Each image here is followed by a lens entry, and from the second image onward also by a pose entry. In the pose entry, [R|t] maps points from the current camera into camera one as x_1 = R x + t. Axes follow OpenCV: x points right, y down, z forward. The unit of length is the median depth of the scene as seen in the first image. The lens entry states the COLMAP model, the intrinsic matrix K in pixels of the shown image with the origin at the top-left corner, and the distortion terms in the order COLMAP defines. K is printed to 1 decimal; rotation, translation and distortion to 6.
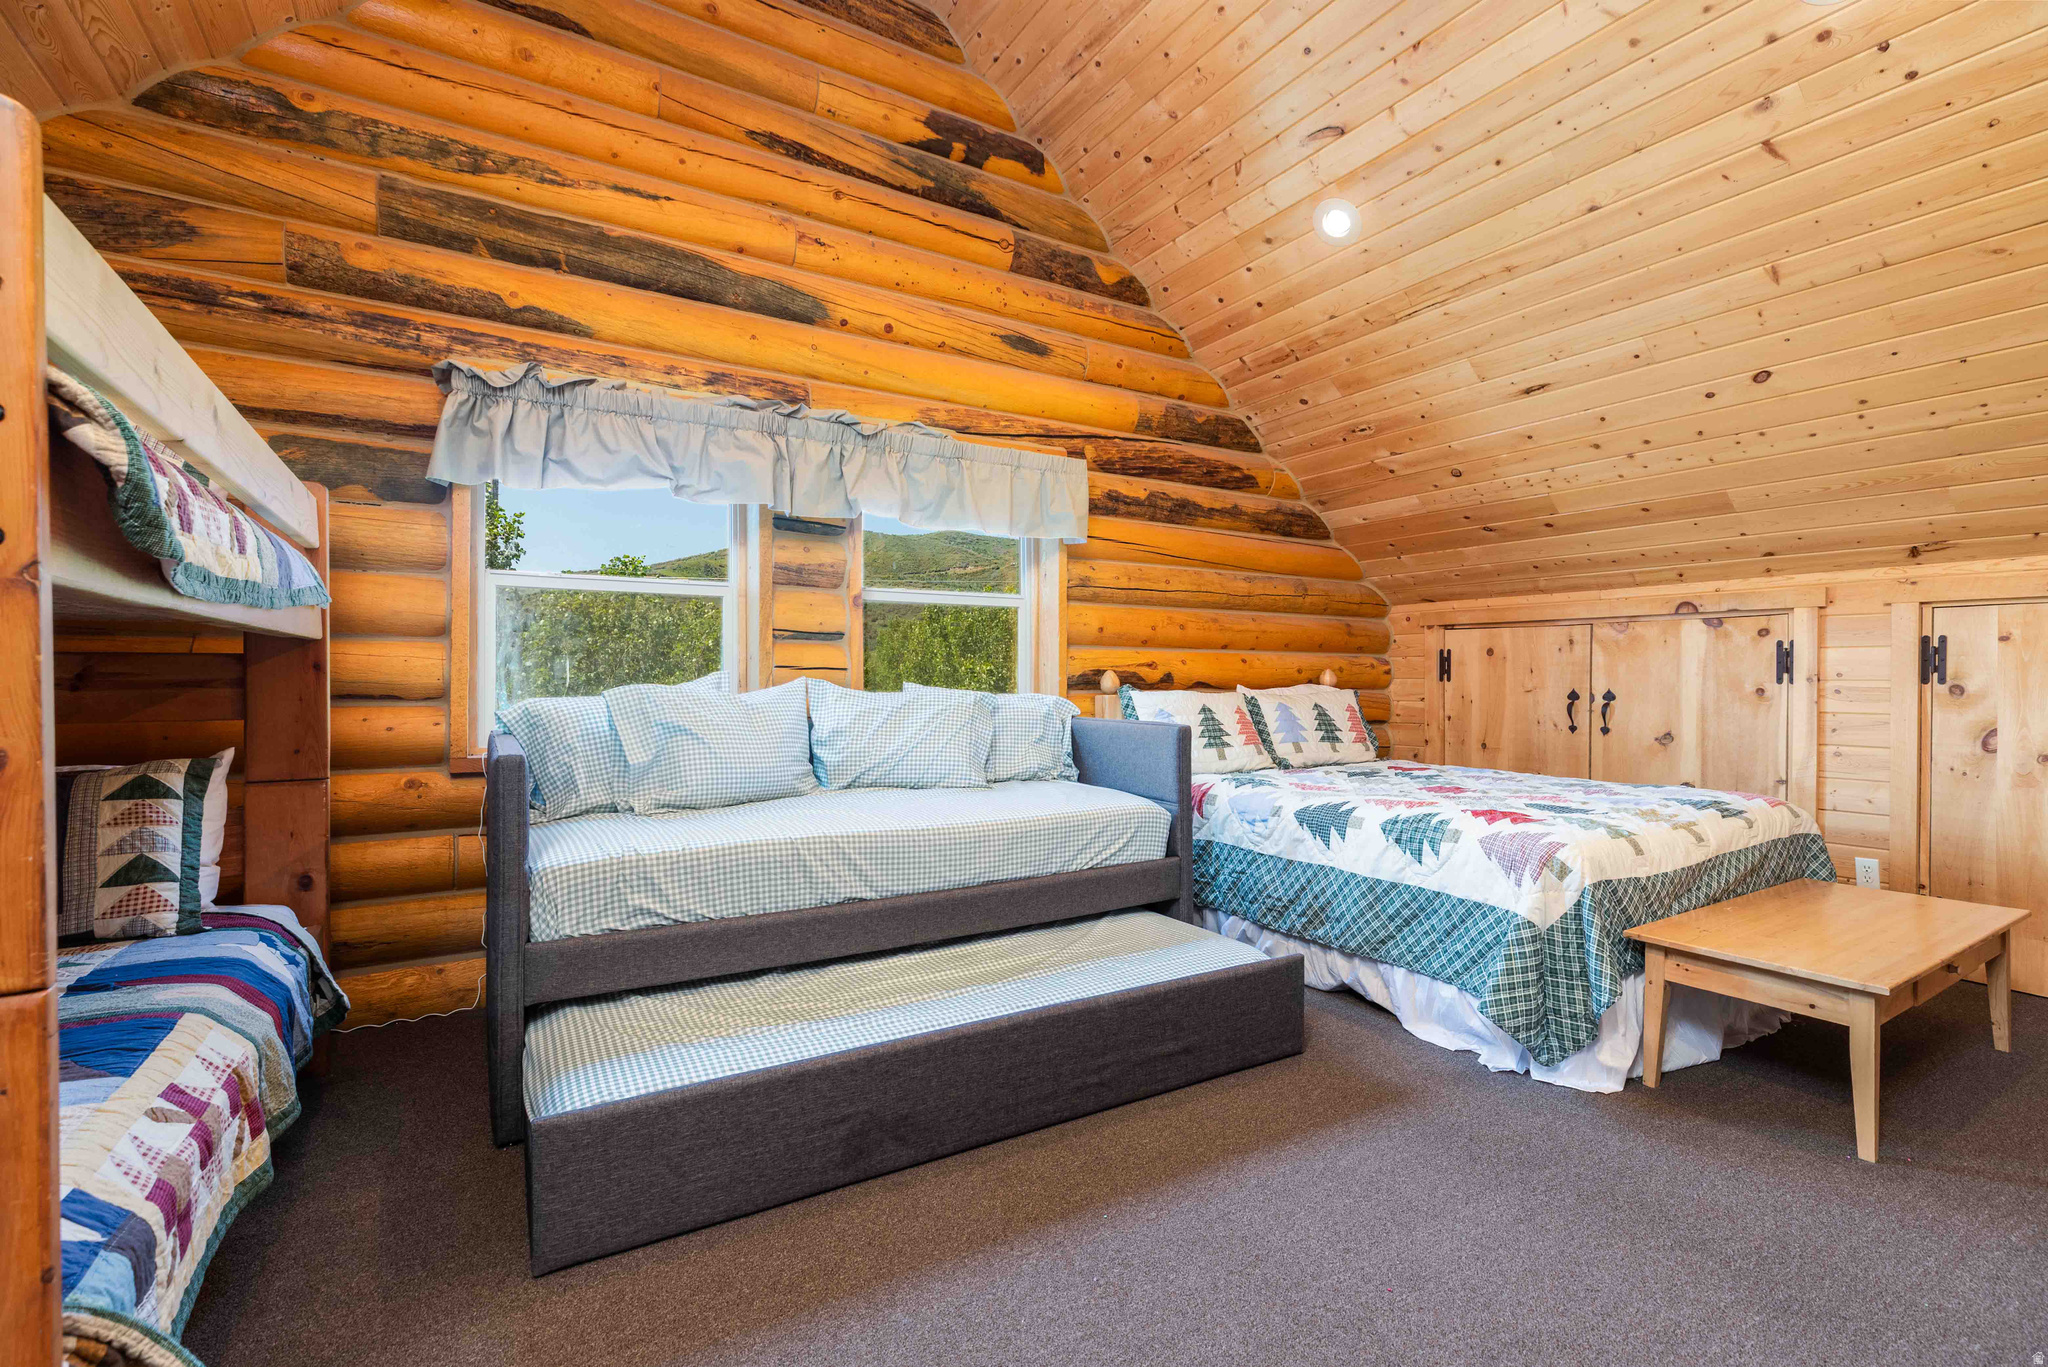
lens RADIAL K [[925.8, 0, 1024.0], [0, 925.8, 683.5], [0, 0, 1]] dist [0.006714, 0.000625]
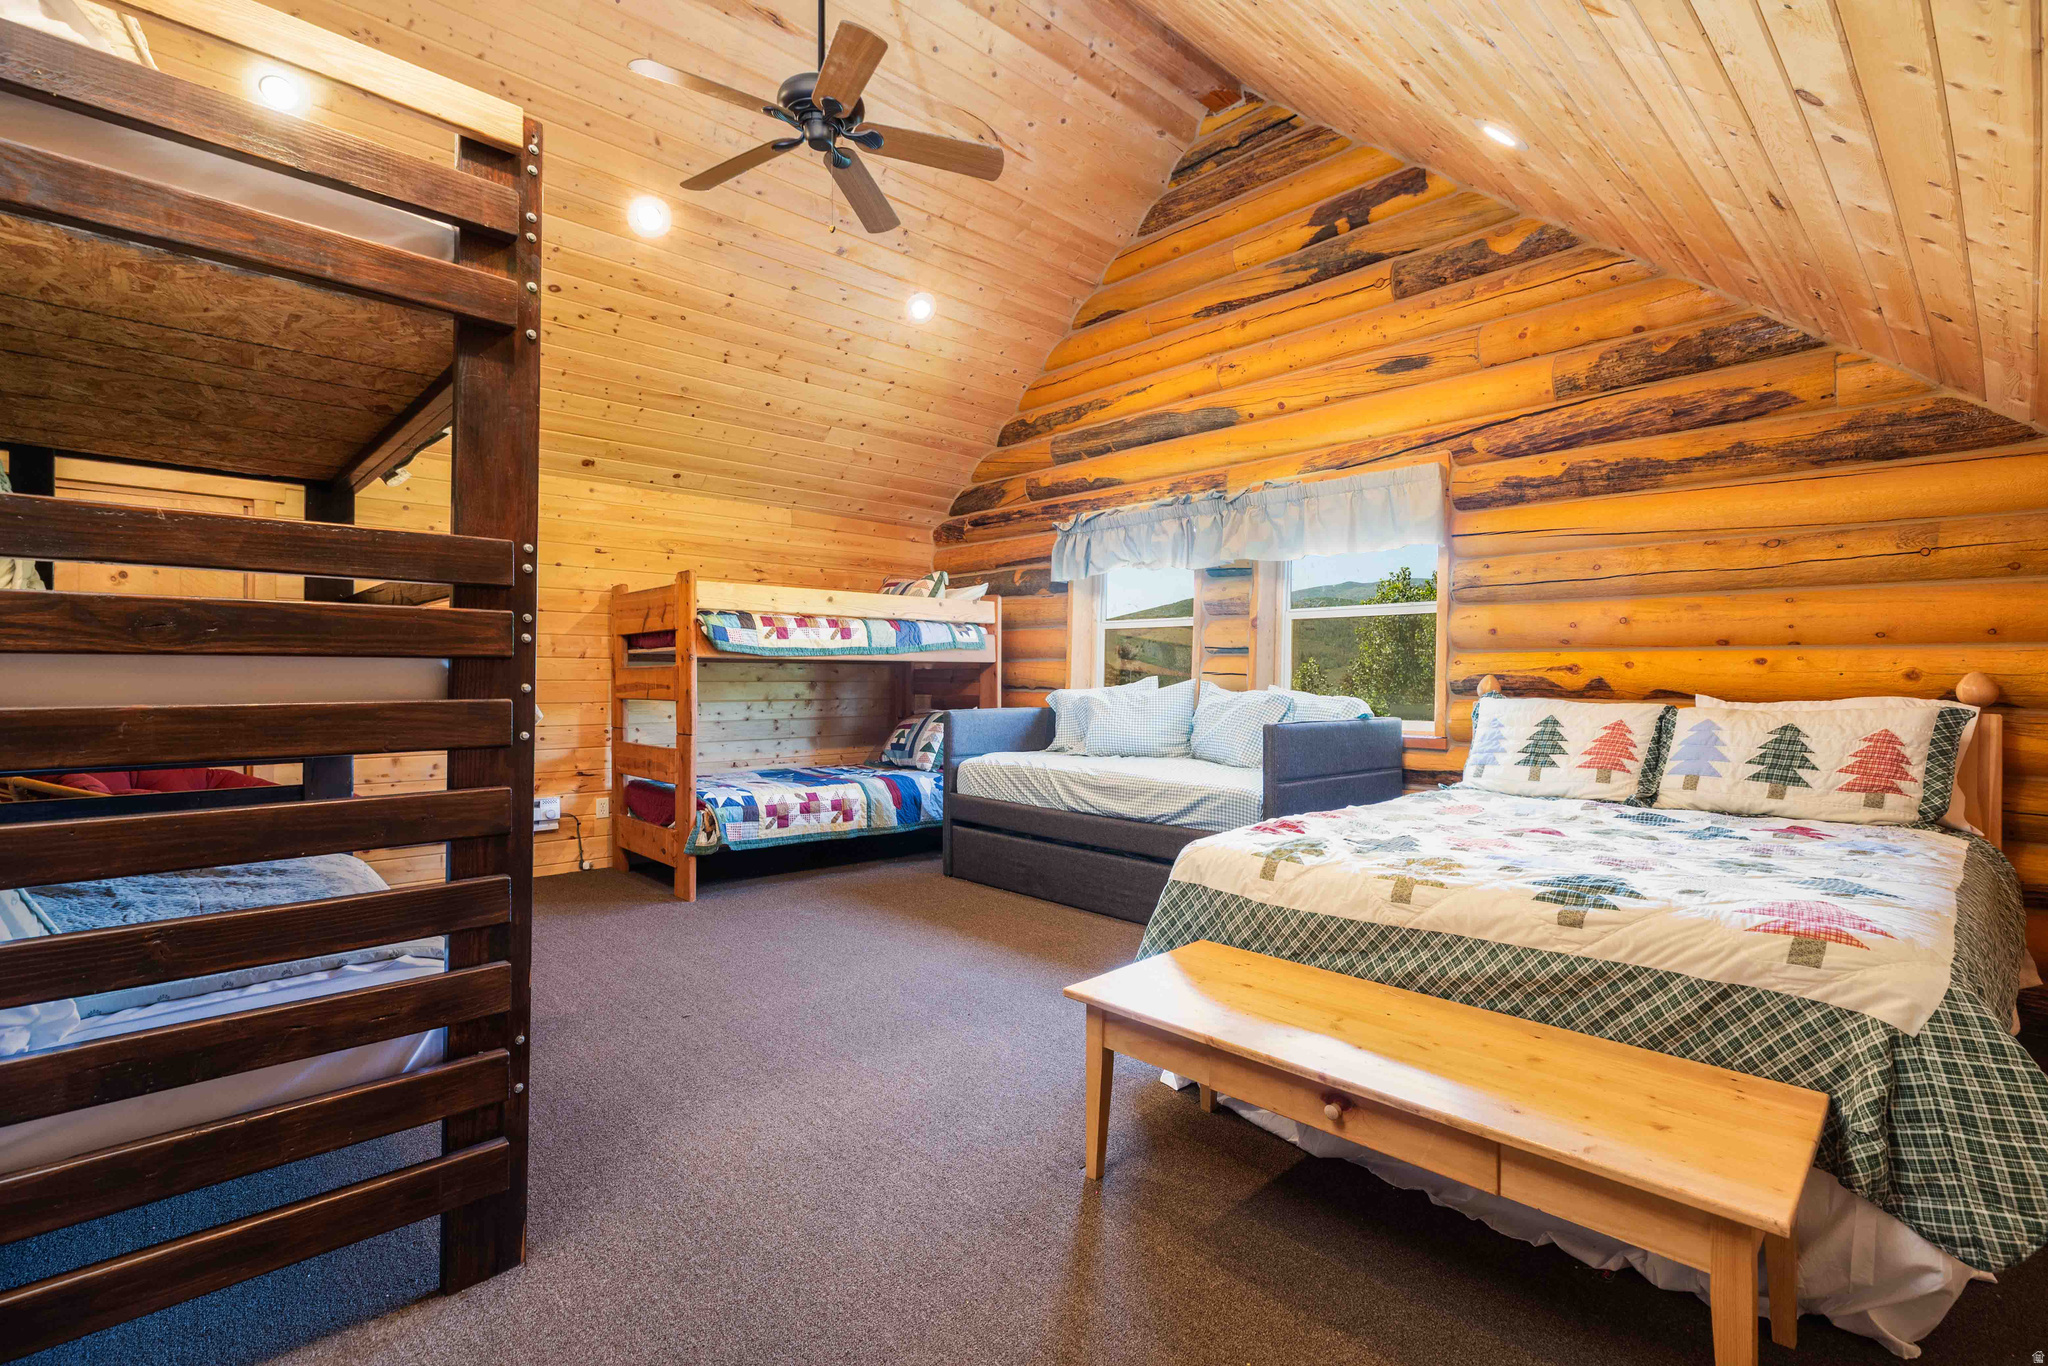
lens RADIAL K [[925.8, 0, 1024.0], [0, 925.8, 683.0], [0, 0, 1]] dist [0.006714, 0.000625]
pose [[0.206015, 0.007374, -0.978521, 0.979410], [-0.014229, 0.999888, 0.004539, -0.004531], [0.978445, 0.012988, 0.206096, 0.381973]]
